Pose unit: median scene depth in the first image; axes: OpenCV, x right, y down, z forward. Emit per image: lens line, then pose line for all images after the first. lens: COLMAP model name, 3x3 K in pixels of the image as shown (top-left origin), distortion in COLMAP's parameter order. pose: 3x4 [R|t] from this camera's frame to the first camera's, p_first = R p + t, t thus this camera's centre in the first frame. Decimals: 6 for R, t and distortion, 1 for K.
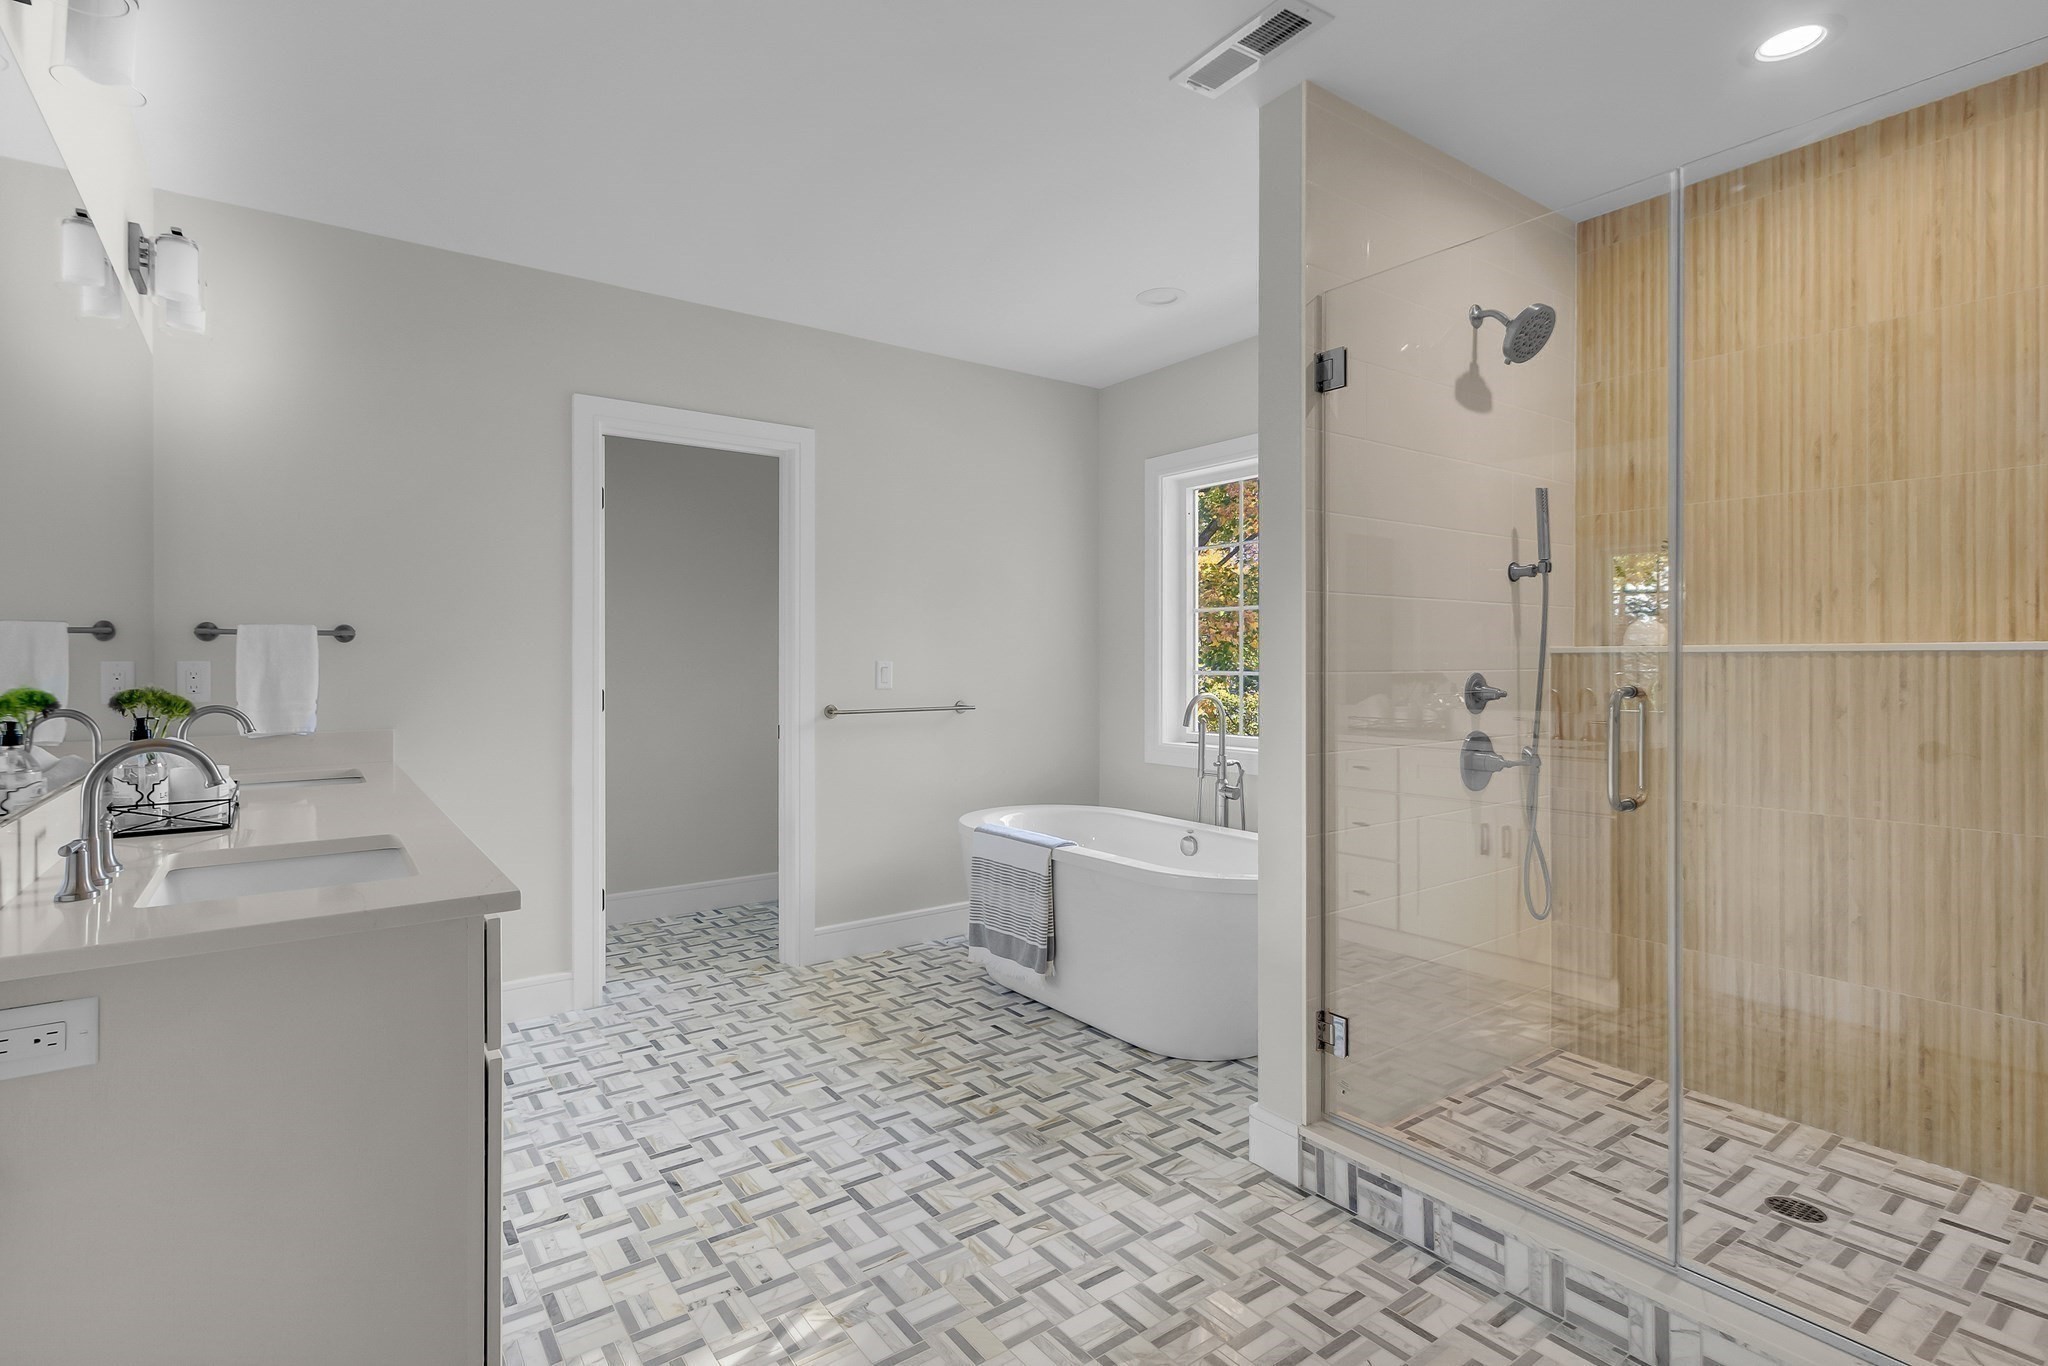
lens RADIAL K [[959.0, 0, 1029.2], [0, 959.0, 670.5], [0, 0, 1]] dist [0.001054, -0.001336]
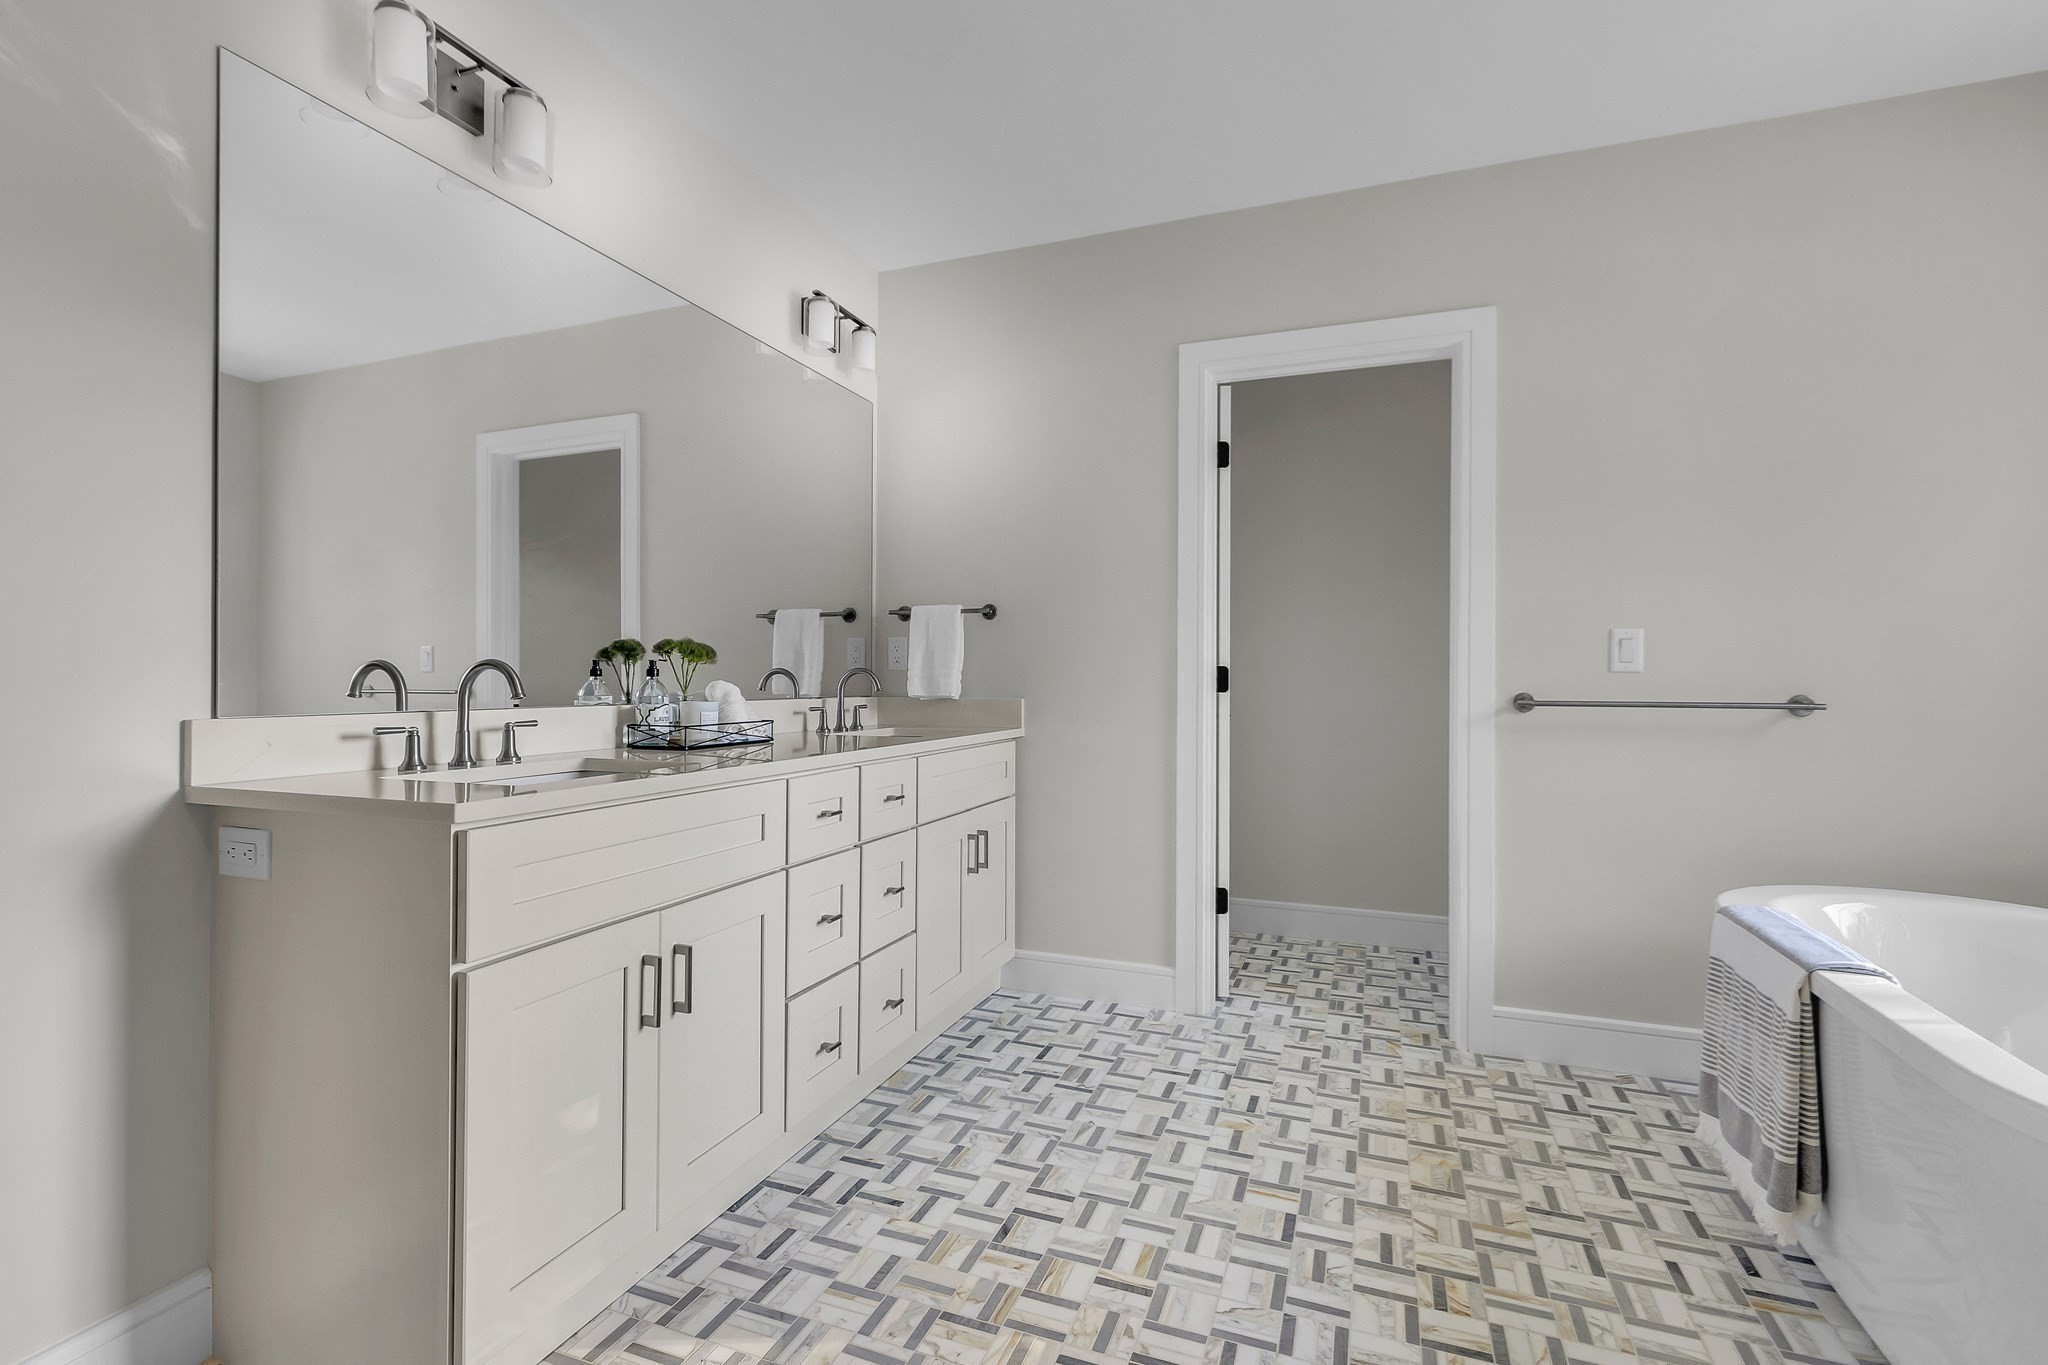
lens RADIAL K [[959.0, 0, 1015.5], [0, 959.0, 686.6], [0, 0, 1]] dist [0.001054, -0.001336]
pose [[0.524189, 0.008120, -0.851563, 0.238074], [-0.010866, 0.999937, 0.002846, 0.040988], [0.851532, 0.007761, 0.524245, 0.393491]]
